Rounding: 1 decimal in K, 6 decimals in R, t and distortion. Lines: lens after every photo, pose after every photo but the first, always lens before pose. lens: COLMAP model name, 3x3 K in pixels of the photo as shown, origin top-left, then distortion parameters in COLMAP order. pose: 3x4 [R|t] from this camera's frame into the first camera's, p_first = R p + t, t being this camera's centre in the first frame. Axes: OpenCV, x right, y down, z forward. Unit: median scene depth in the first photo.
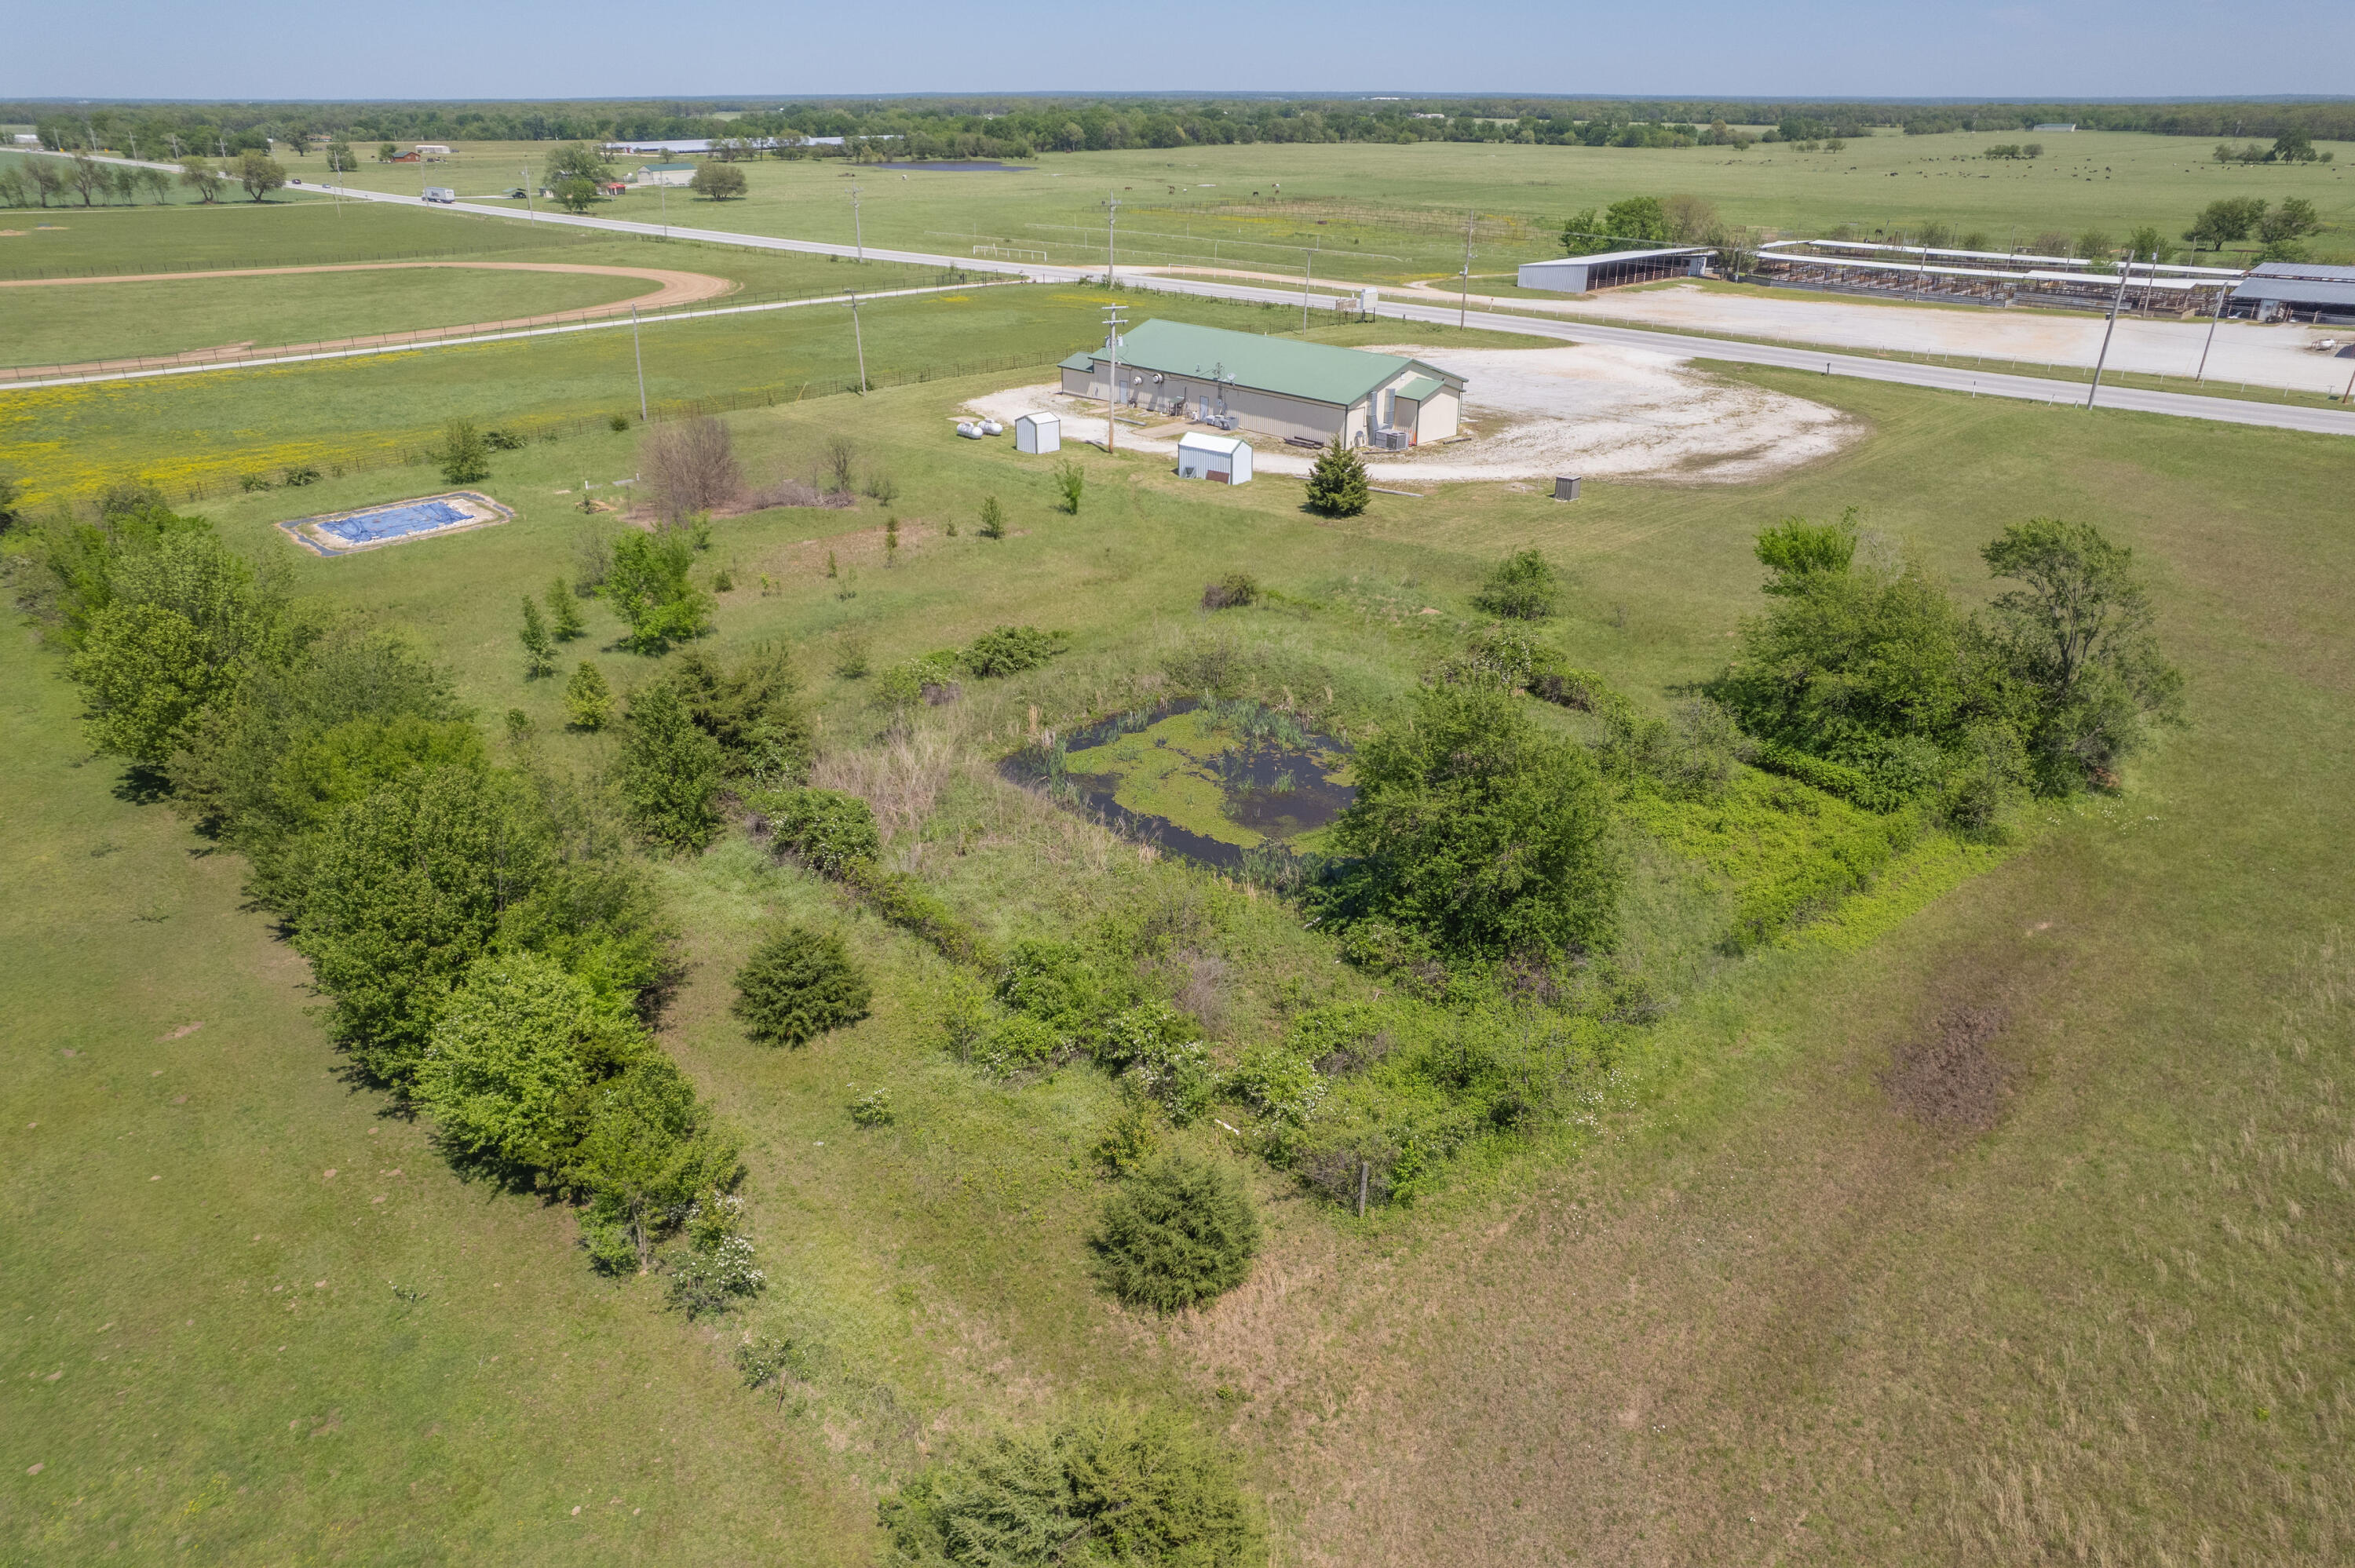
lens RADIAL K [[1513.5, 0, 1171.2], [0, 1513.5, 769.2], [0, 0, 1]] dist [-0.071783, 0.063751]
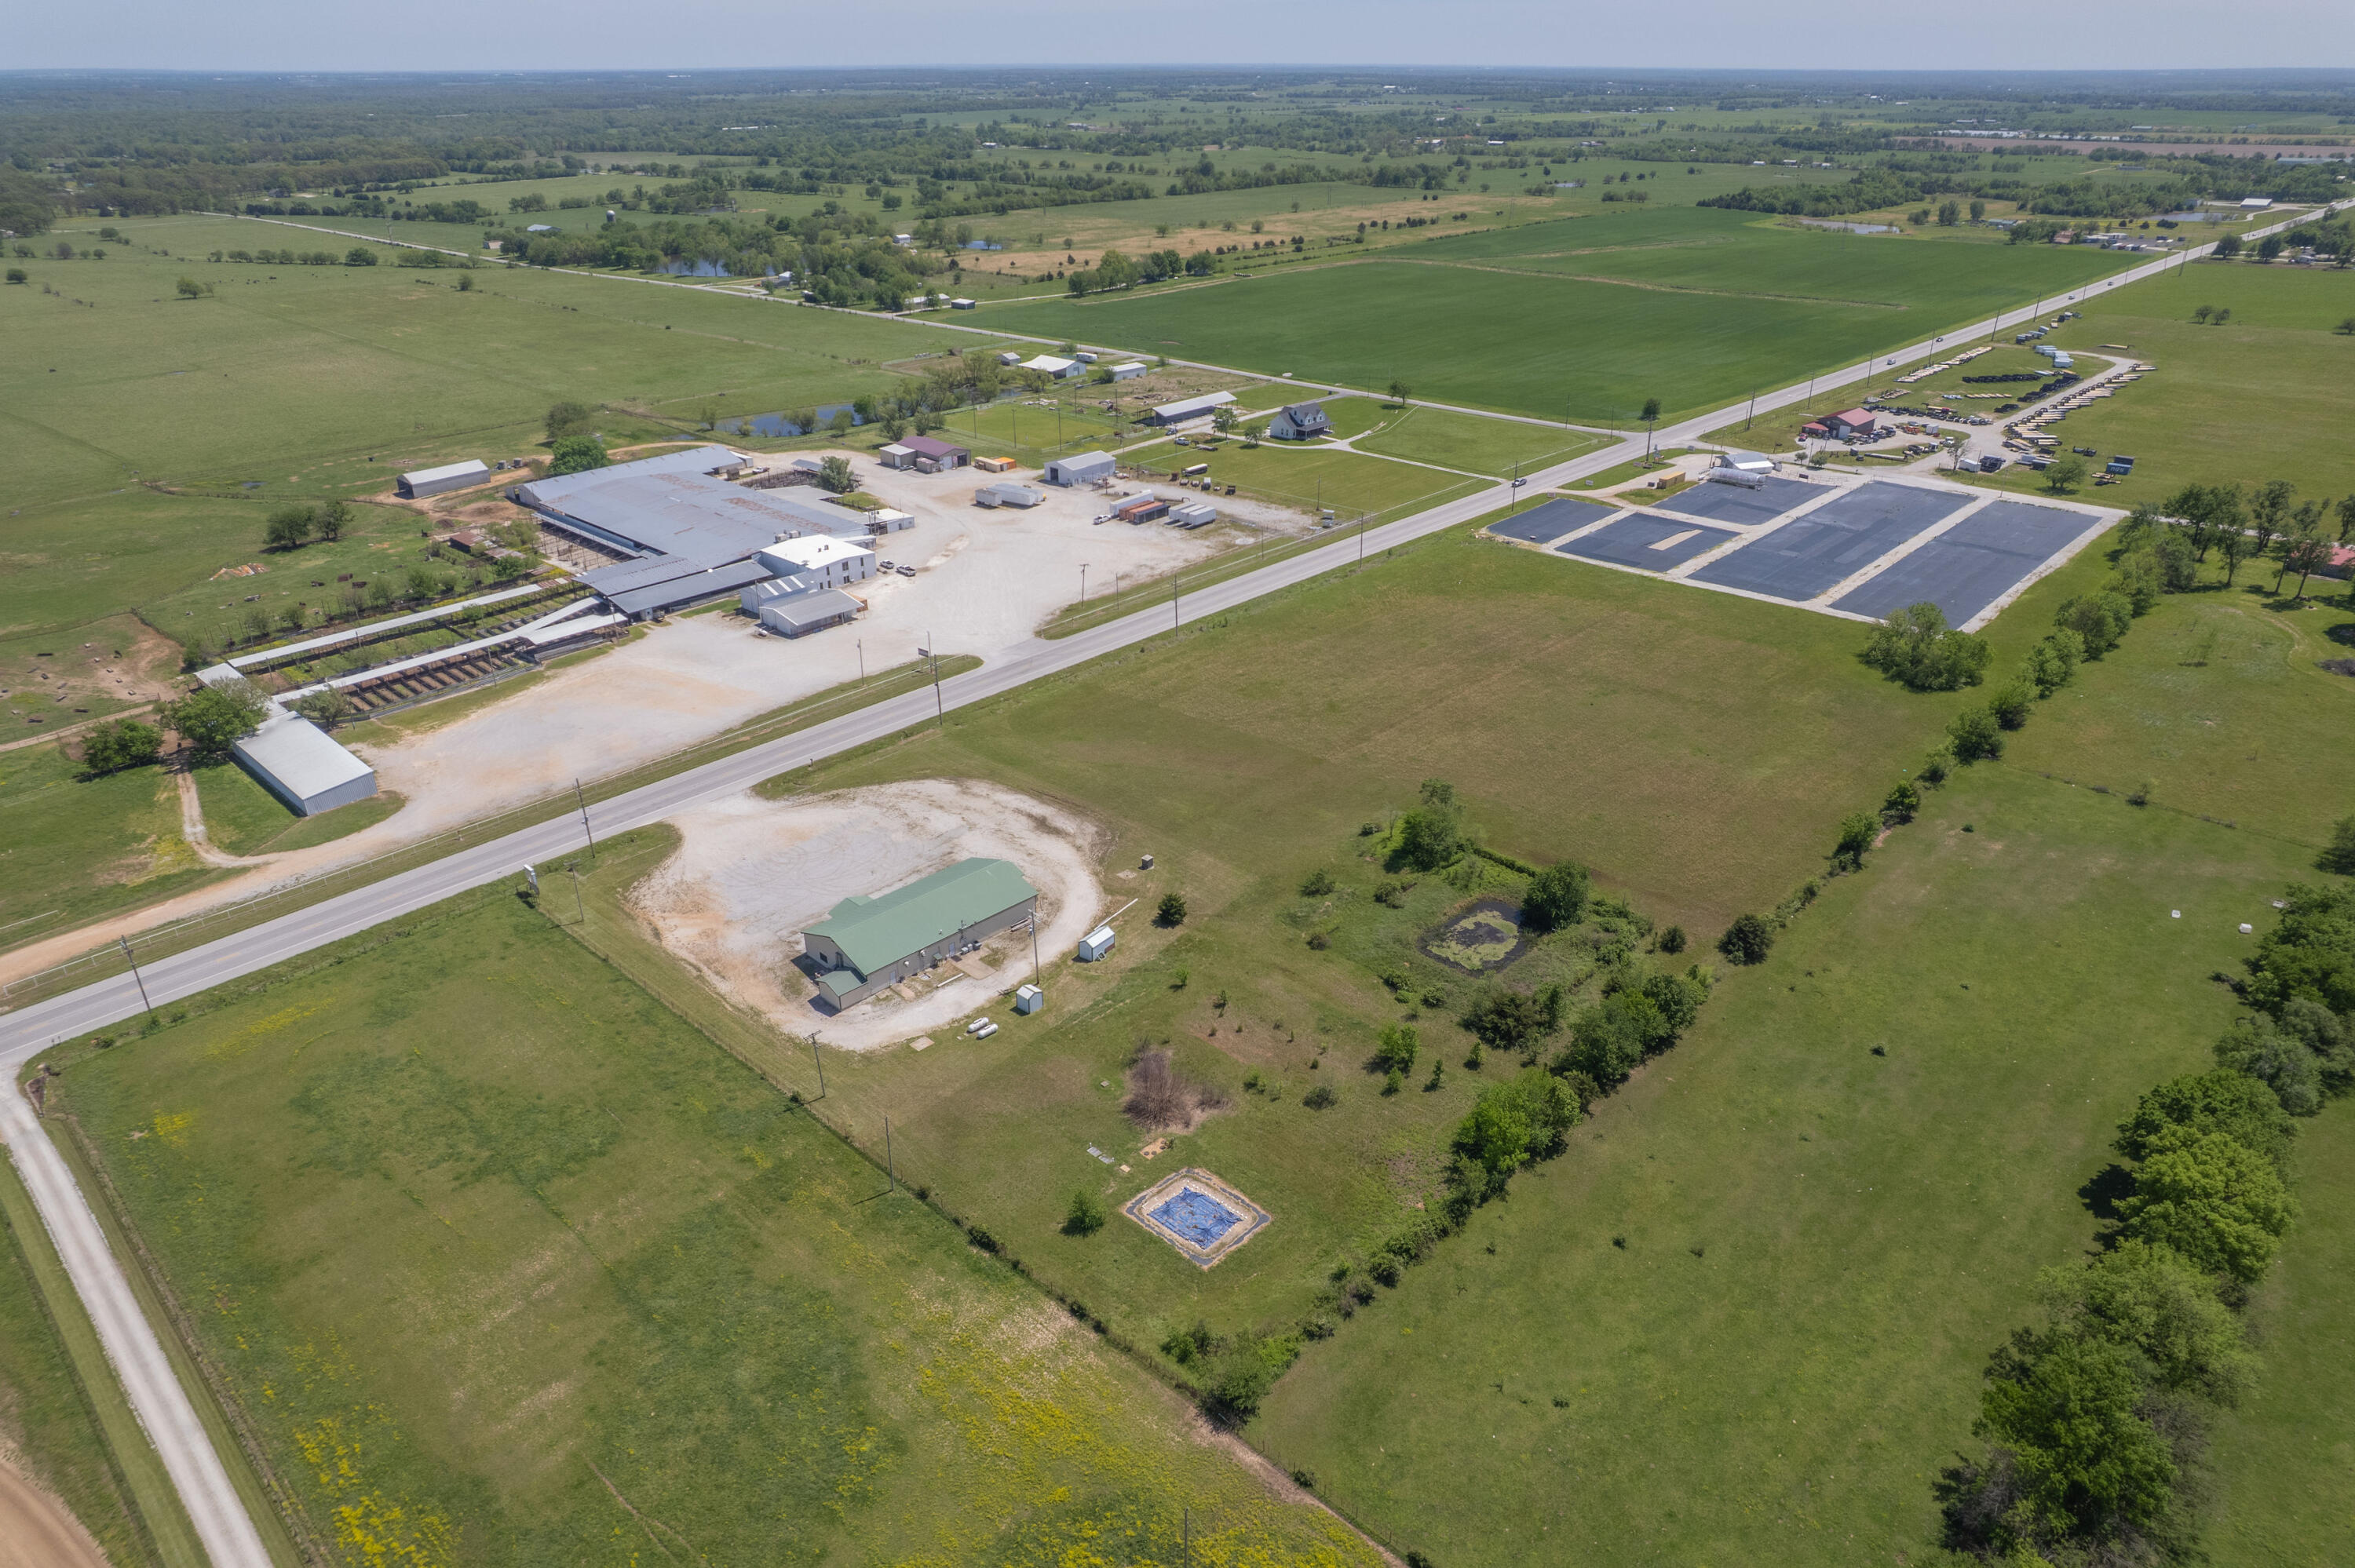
lens RADIAL K [[1513.5, 0, 1171.2], [0, 1513.5, 769.2], [0, 0, 1]] dist [-0.071783, 0.063751]
pose [[-0.026037, -0.430833, 0.902056, -1.410069], [0.418703, 0.814697, 0.401194, -0.974668], [-0.907750, 0.388140, 0.159179, 0.442728]]
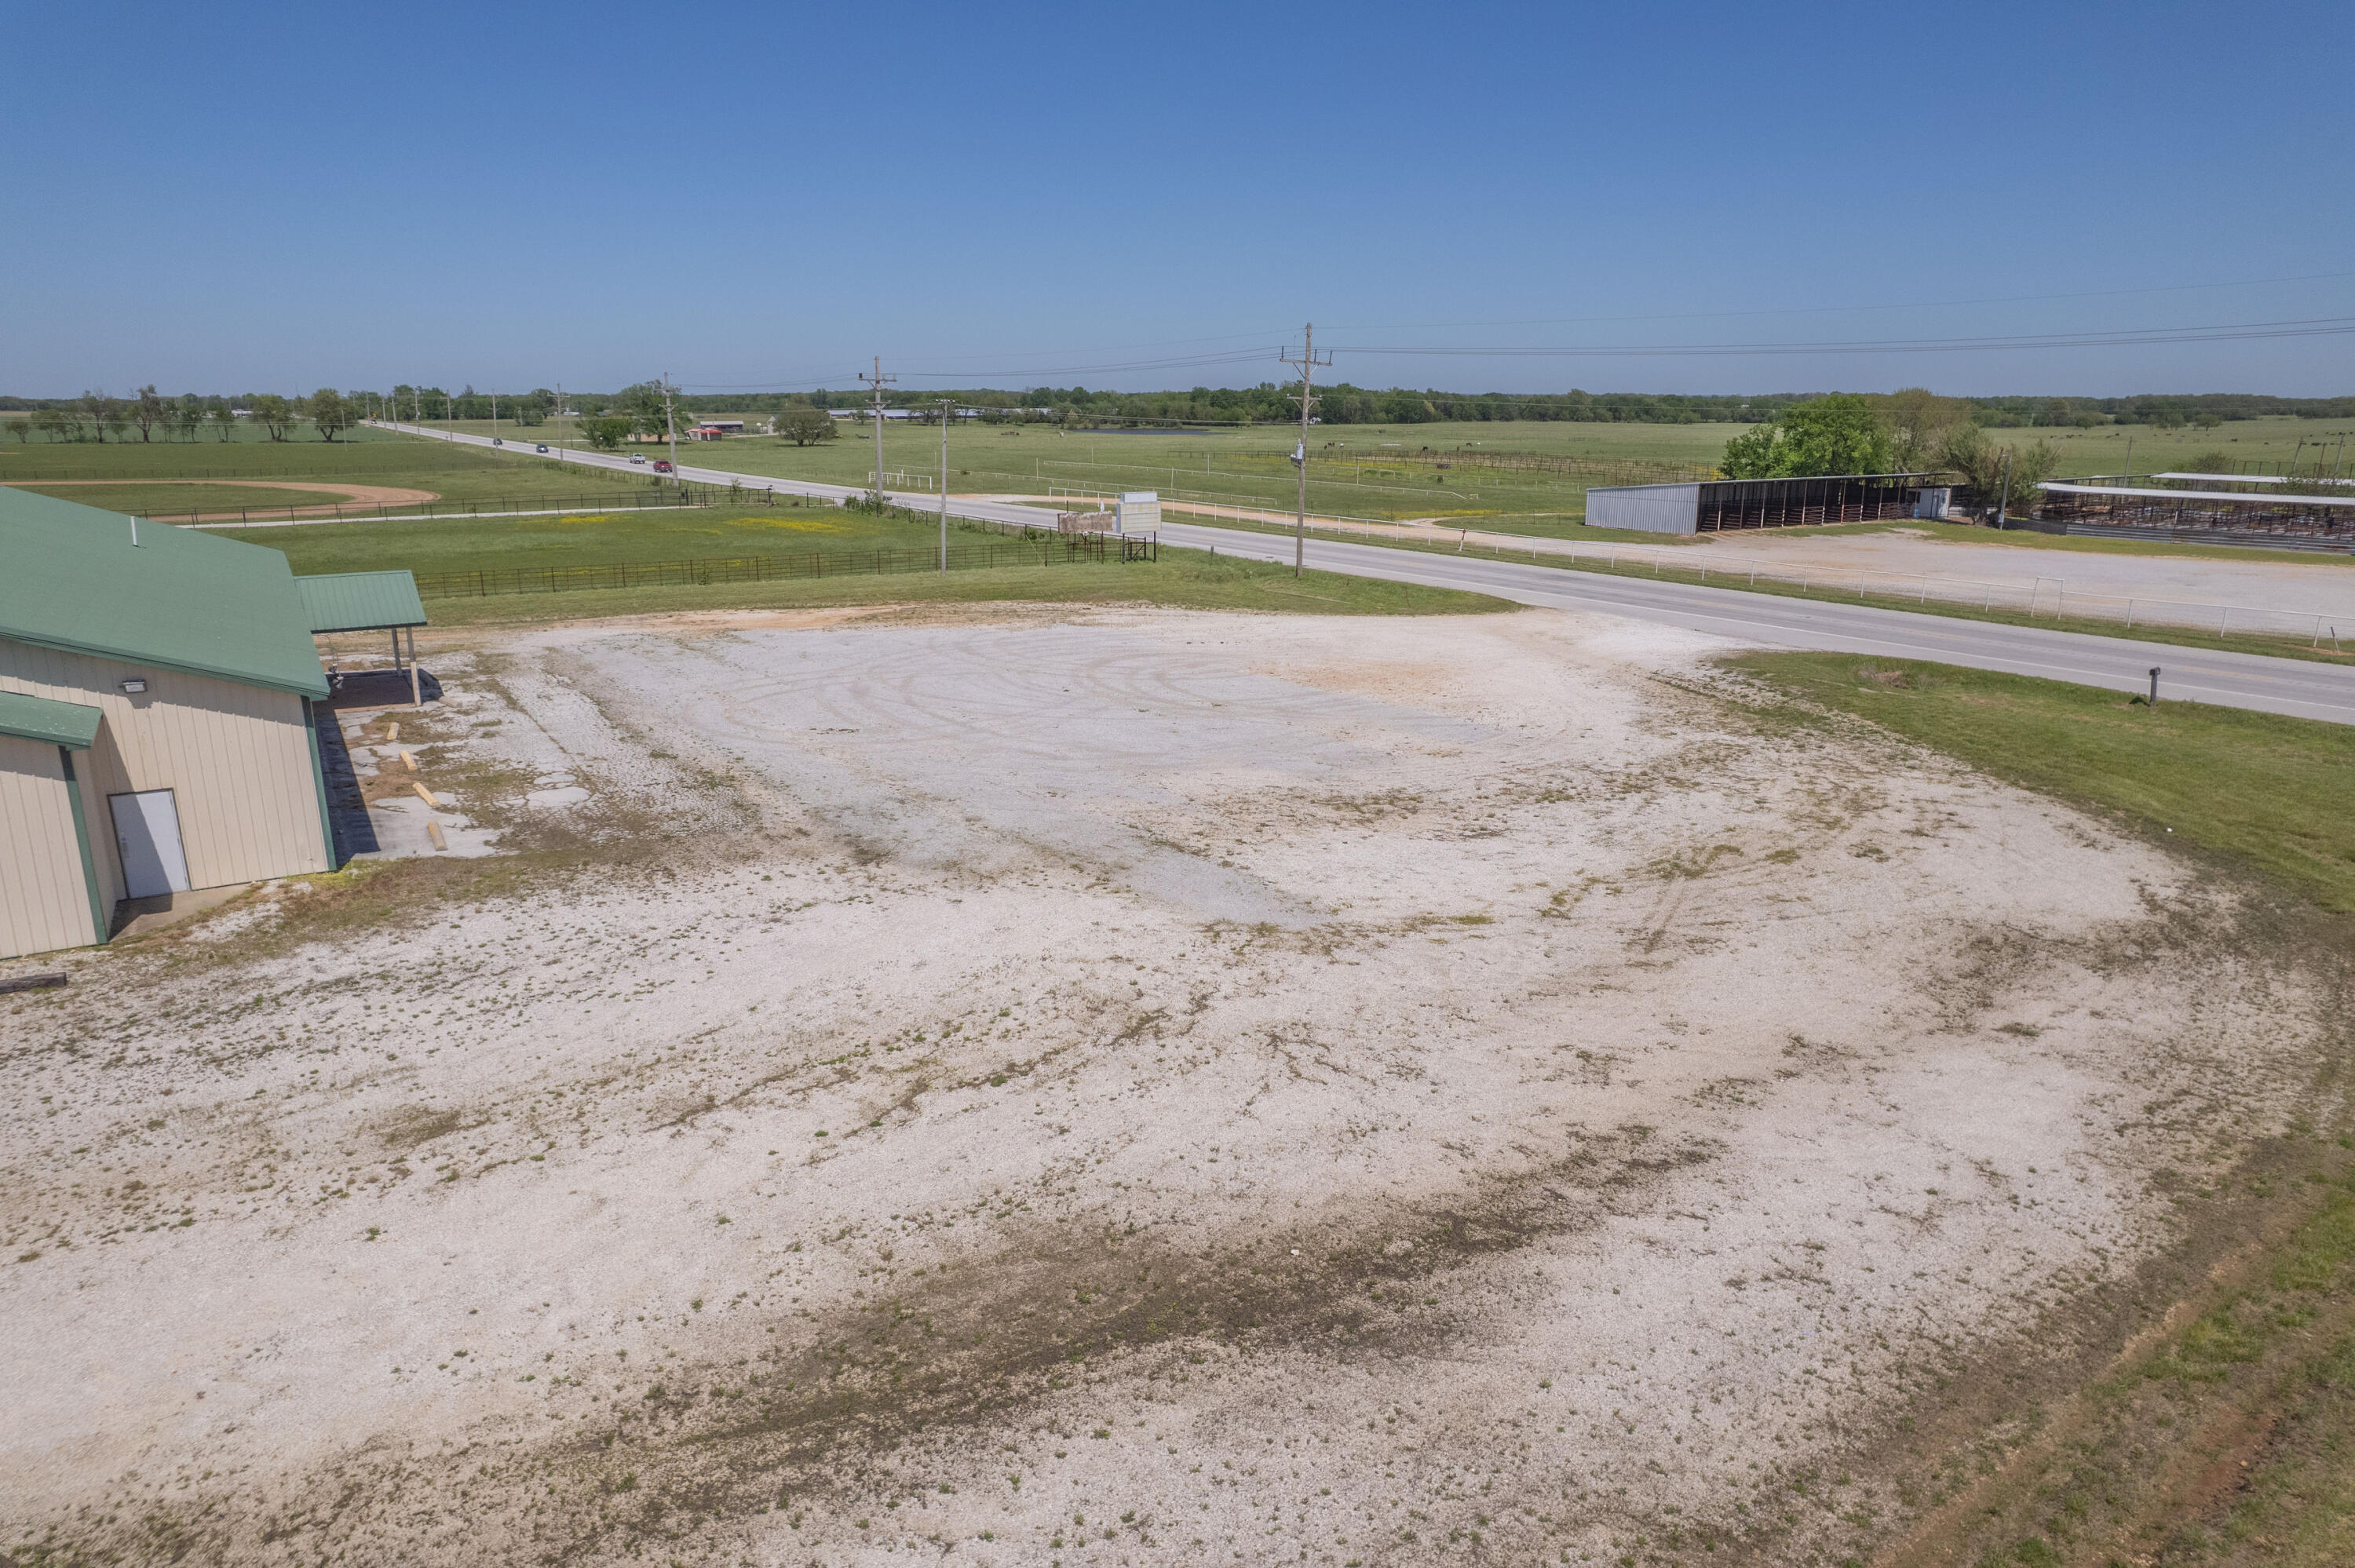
lens RADIAL K [[1513.5, 0, 1171.2], [0, 1513.5, 769.2], [0, 0, 1]] dist [-0.071783, 0.063751]
pose [[0.978138, 0.050711, -0.201679, 0.367014], [-0.086387, 0.981259, -0.172244, -0.217611], [0.189165, 0.185901, 0.964188, 0.802885]]
